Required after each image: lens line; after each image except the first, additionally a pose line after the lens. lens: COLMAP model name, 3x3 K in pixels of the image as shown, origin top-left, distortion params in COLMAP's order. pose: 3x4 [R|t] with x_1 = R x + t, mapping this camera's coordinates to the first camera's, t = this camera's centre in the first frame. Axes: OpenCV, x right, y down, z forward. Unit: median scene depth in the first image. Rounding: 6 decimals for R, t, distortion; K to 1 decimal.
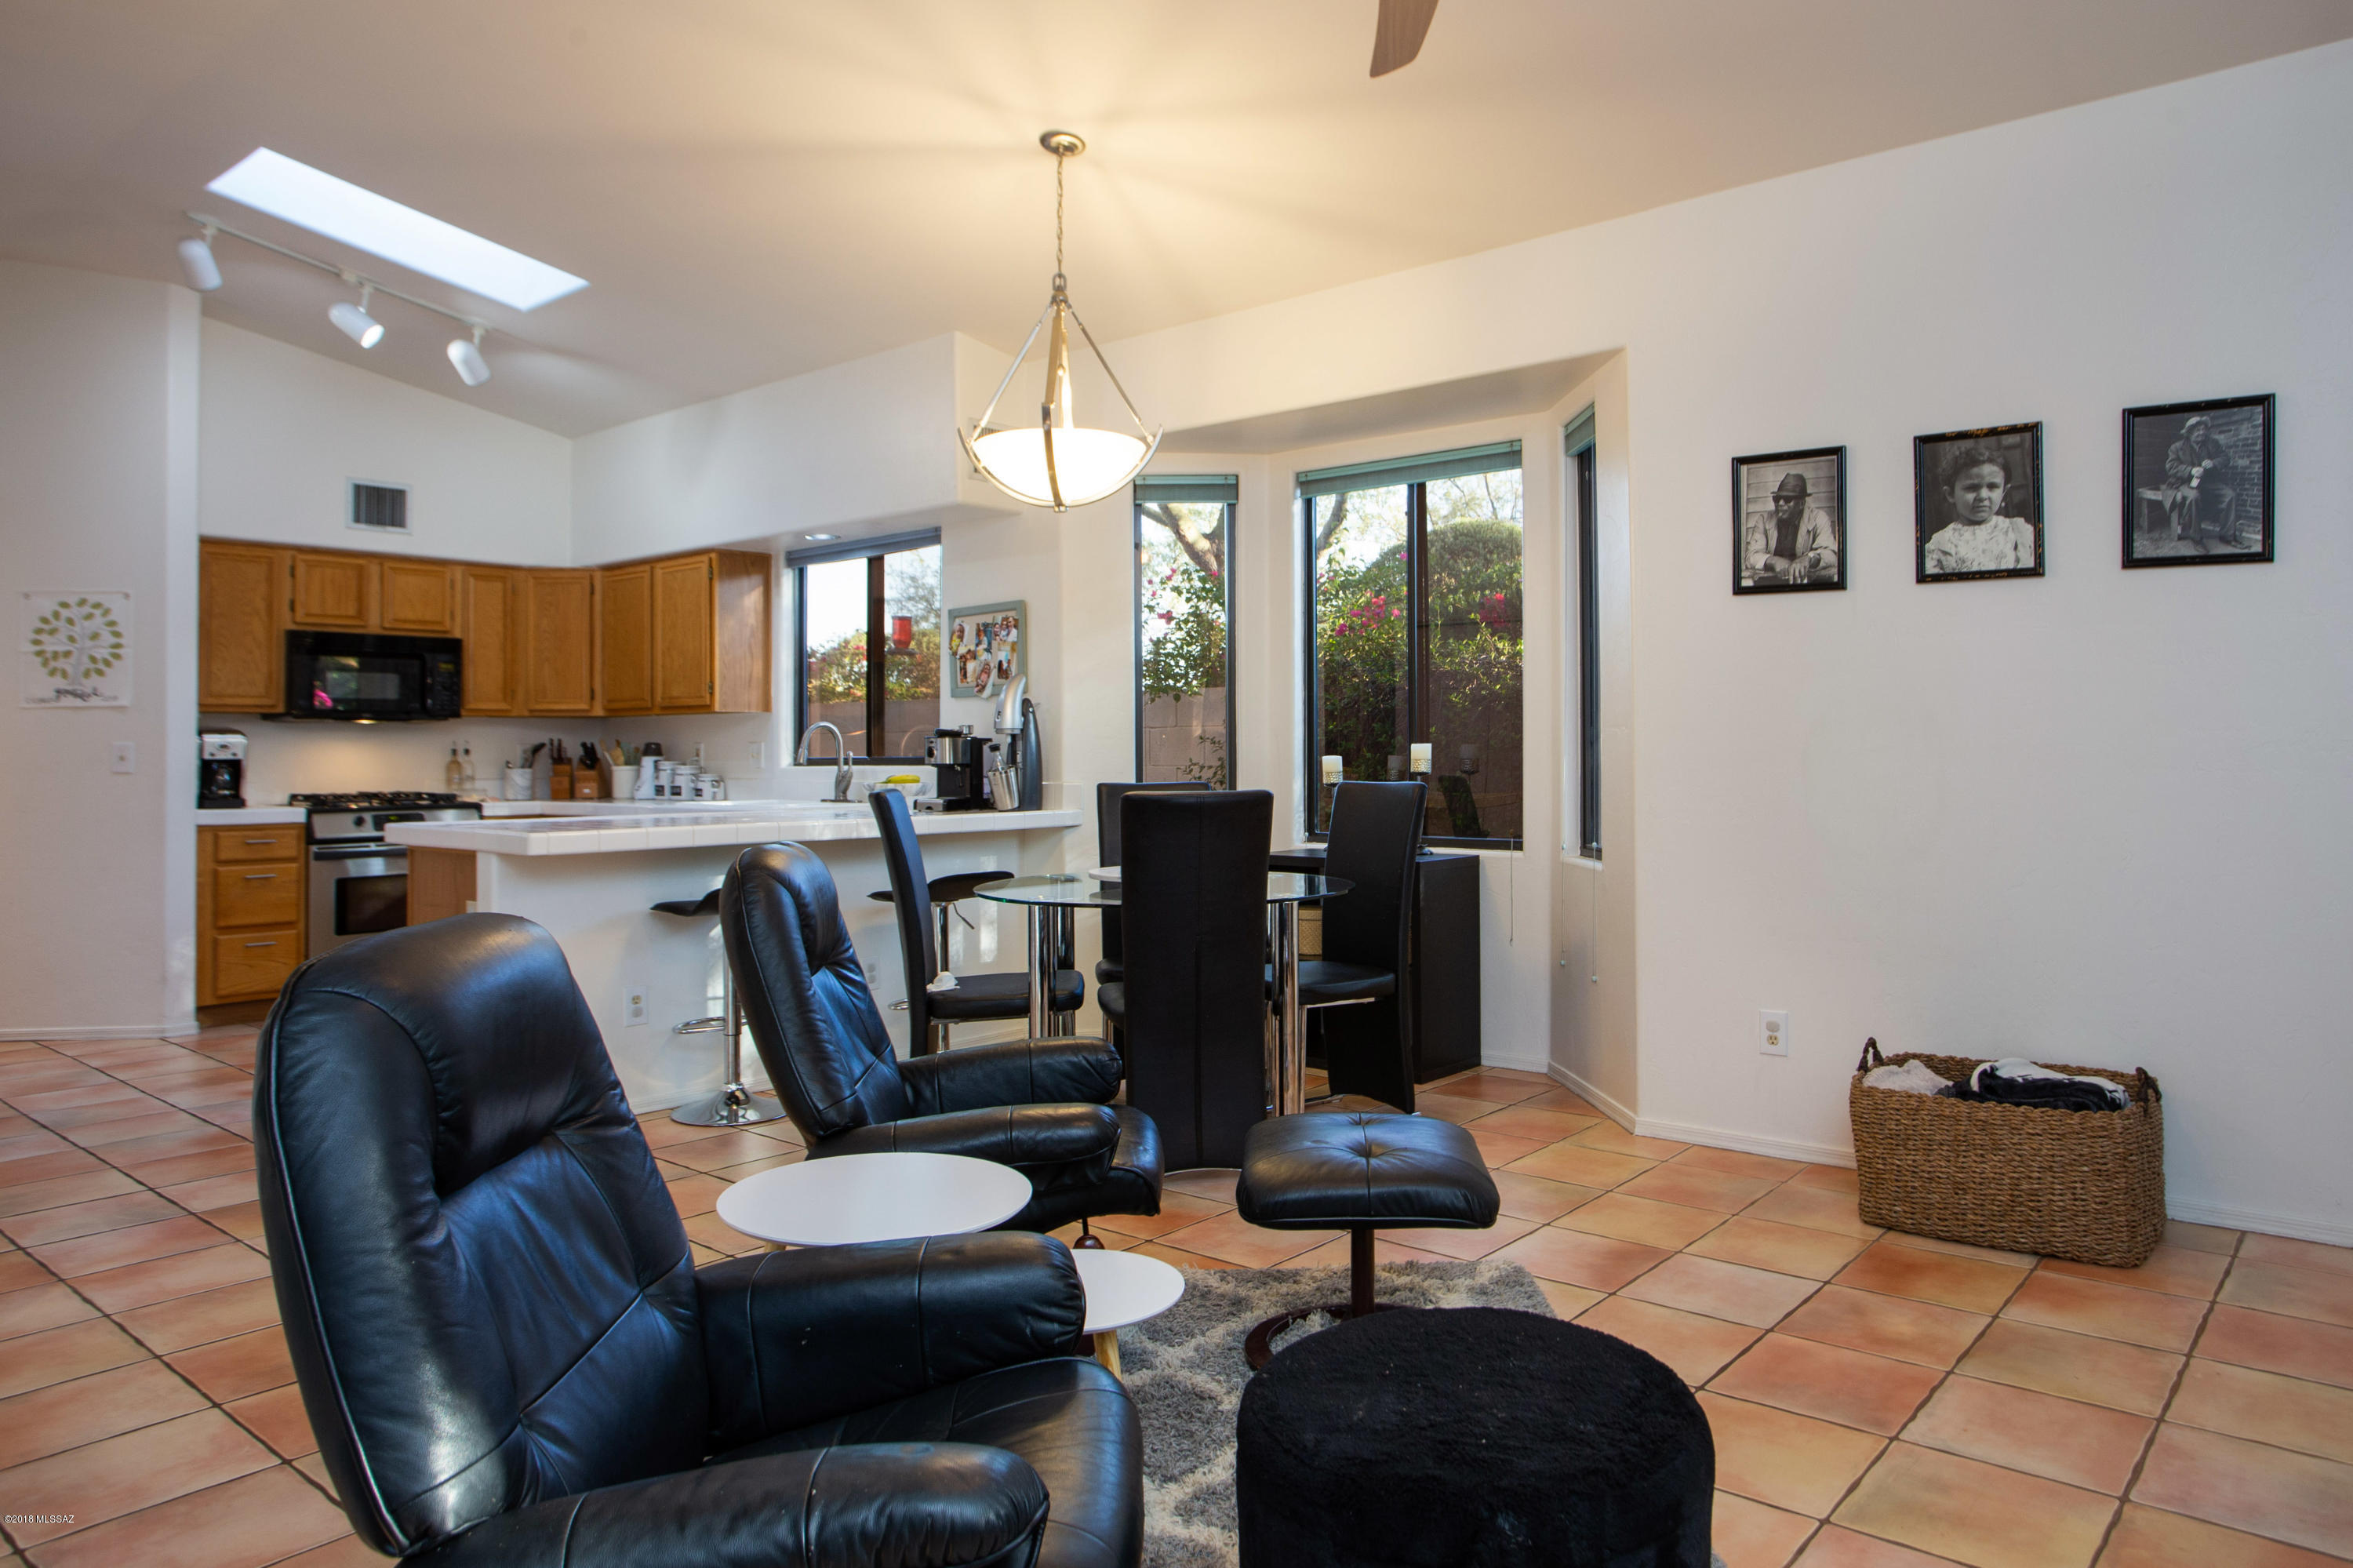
lens RADIAL K [[1515.0, 0, 1214.4], [0, 1515.0, 715.6], [0, 0, 1]] dist [-0.005180, 0.004209]
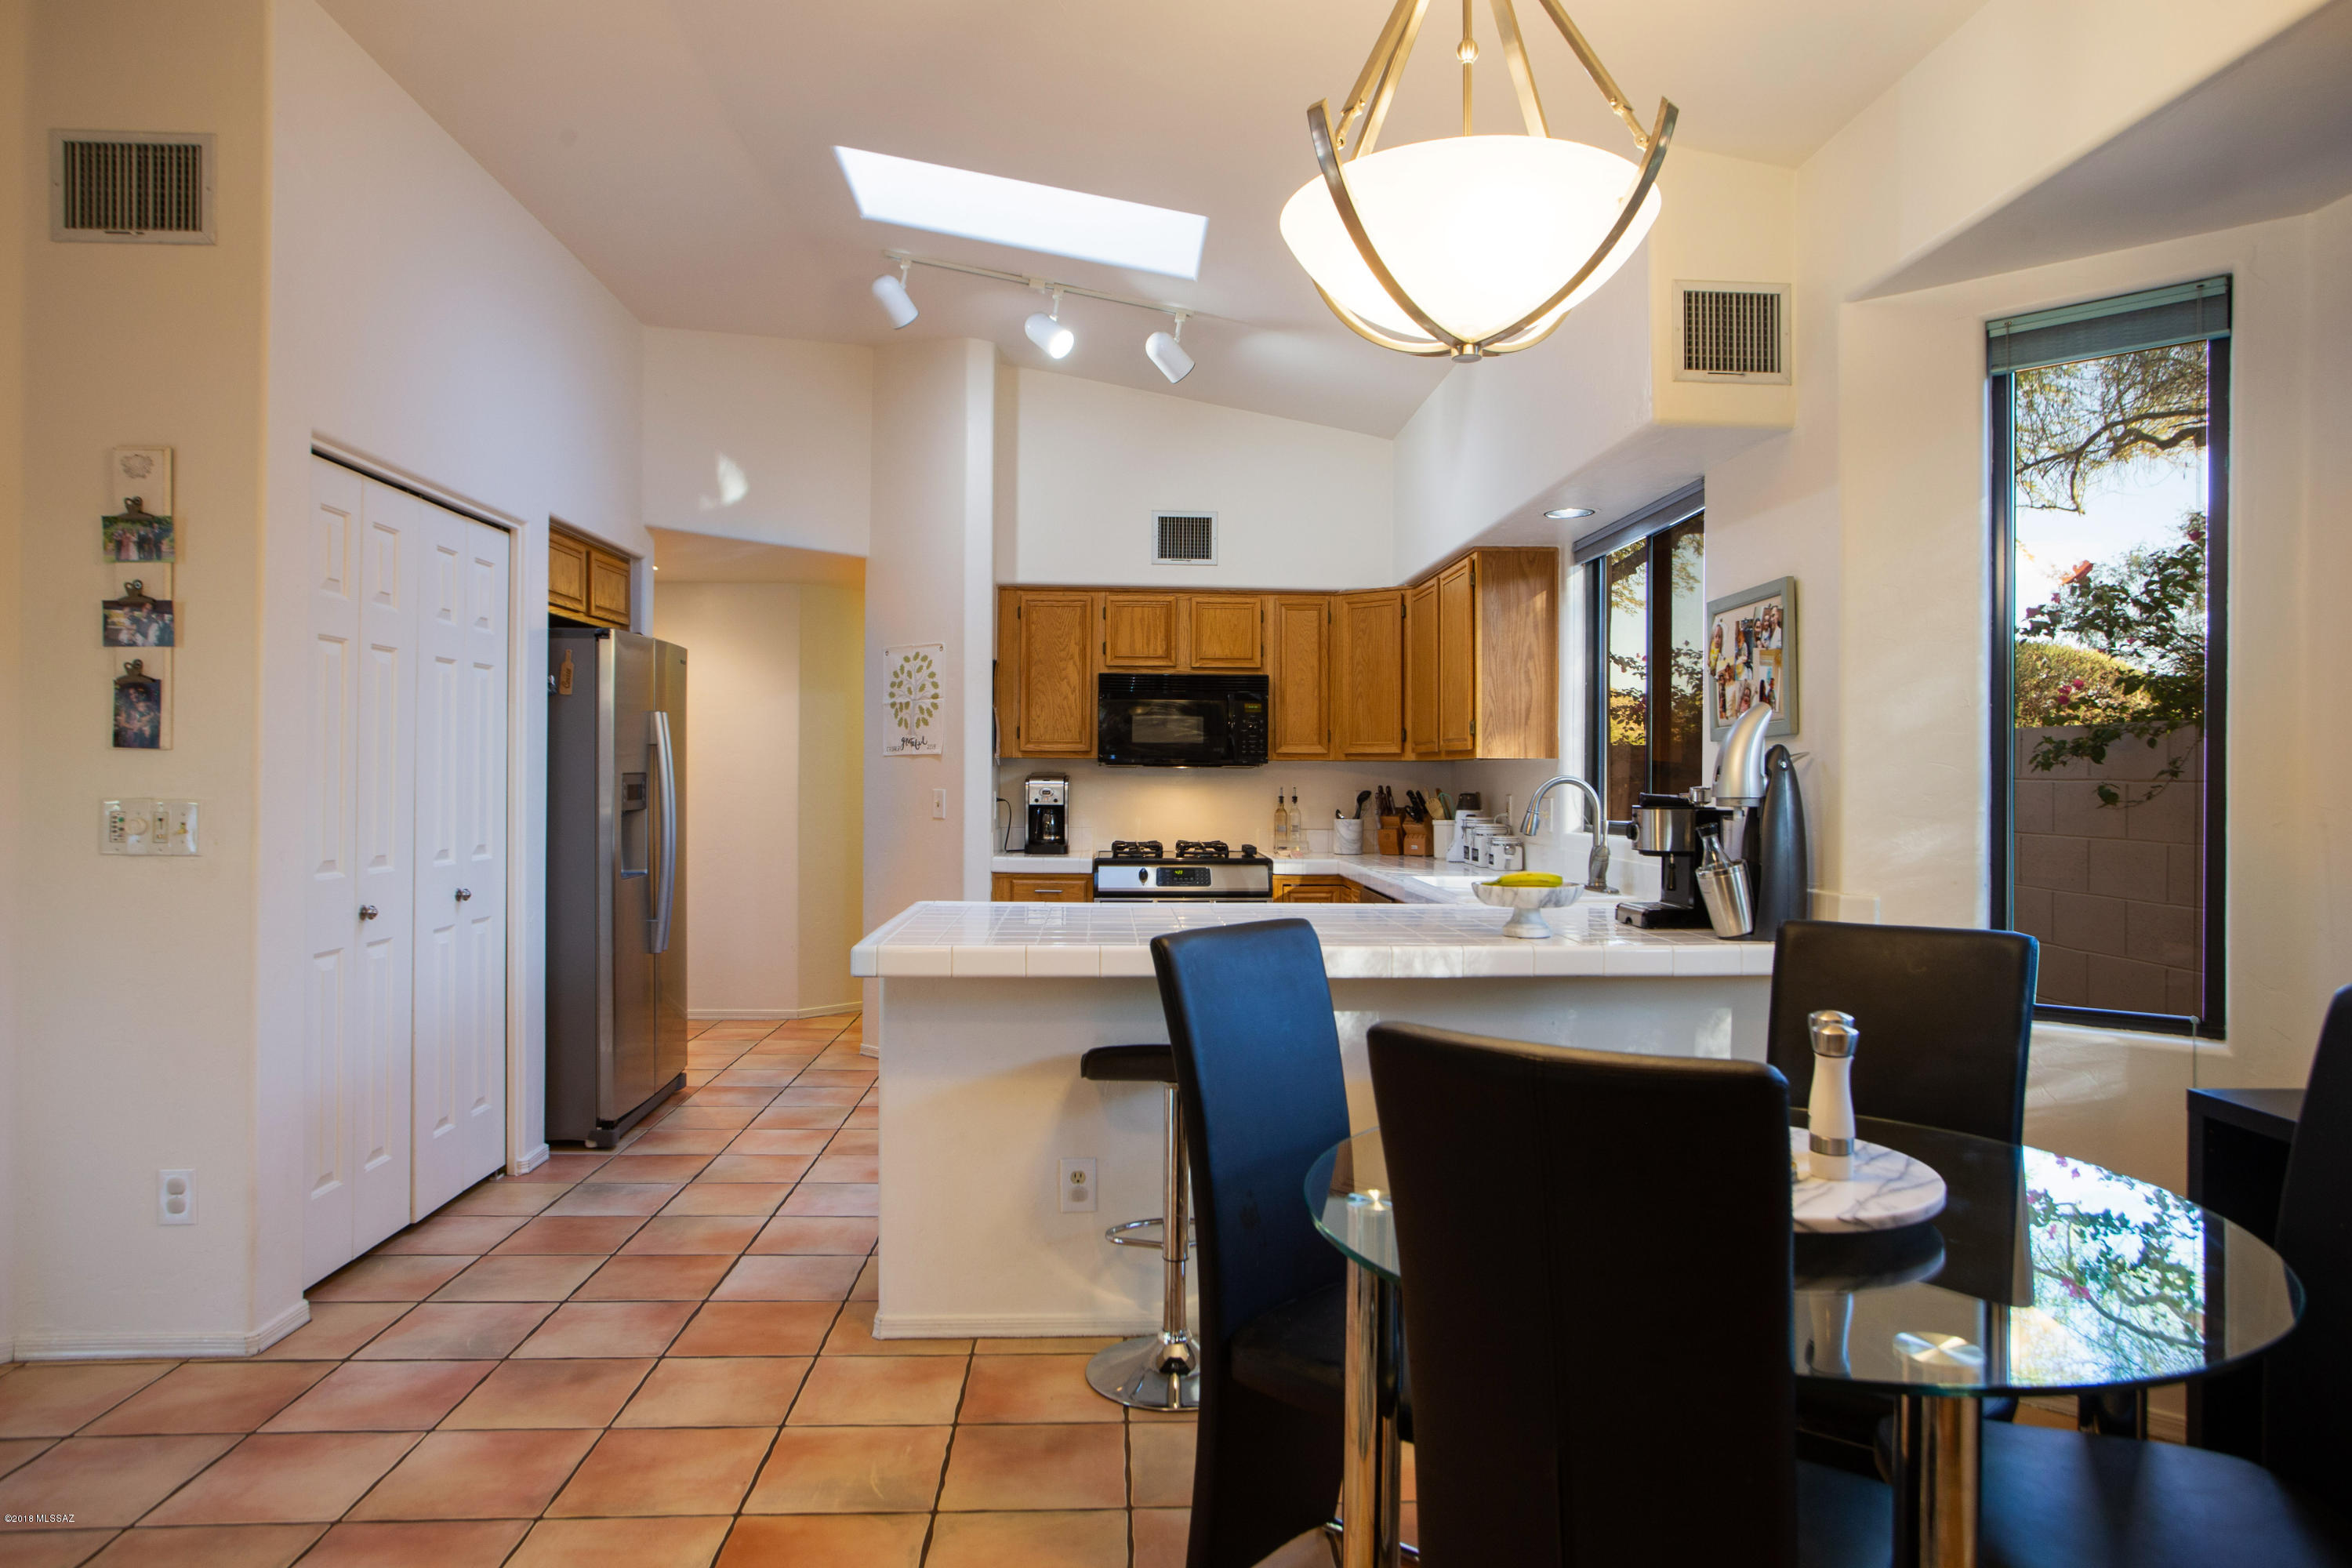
lens RADIAL K [[1428.5, 0, 1186.7], [0, 1428.5, 774.2], [0, 0, 1]] dist [-0.064264, 0.051696]
pose [[0.688528, 0.012404, -0.725104, 0.103483], [0.005426, 0.999738, 0.022253, -0.012885], [0.725190, -0.019256, 0.688280, 0.436444]]
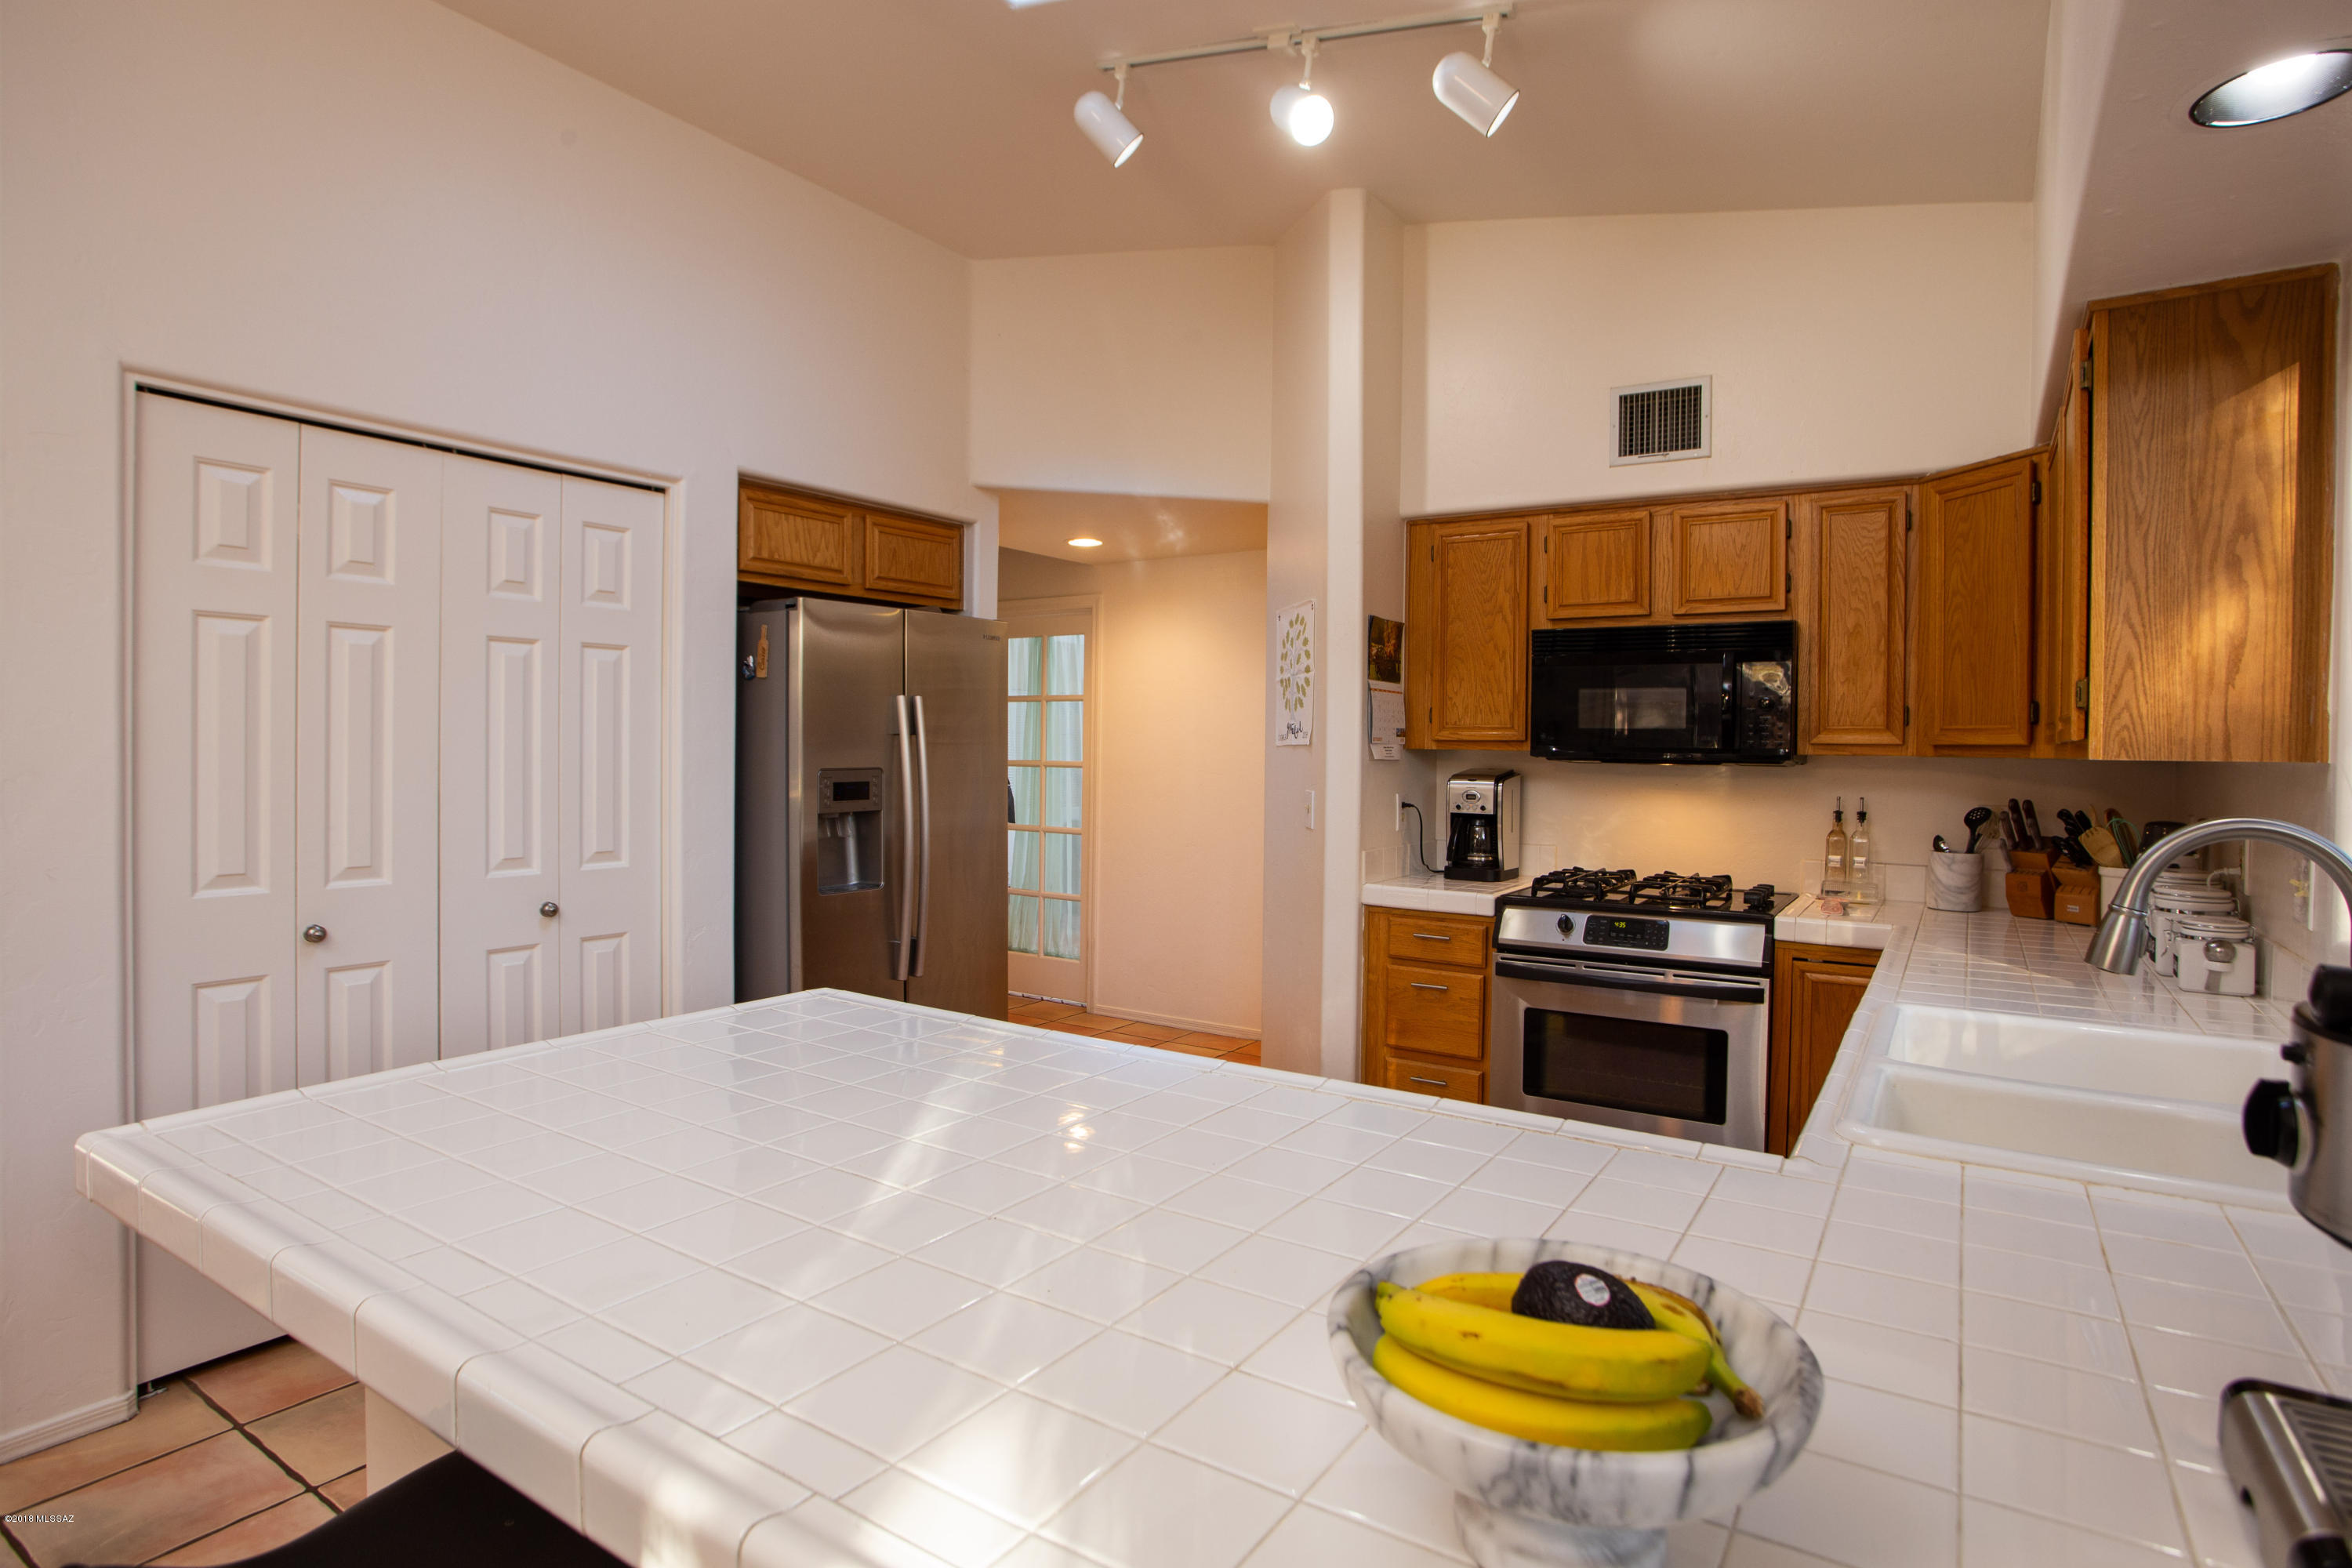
lens RADIAL K [[1225.2, 0, 1189.7], [0, 1225.2, 766.2], [0, 0, 1]] dist [-0.083514, 0.042068]
pose [[0.128500, 0.025394, -0.991384, -0.088402], [0.010735, 0.999578, 0.026996, -0.012542], [0.991651, -0.014111, 0.128173, 0.831279]]
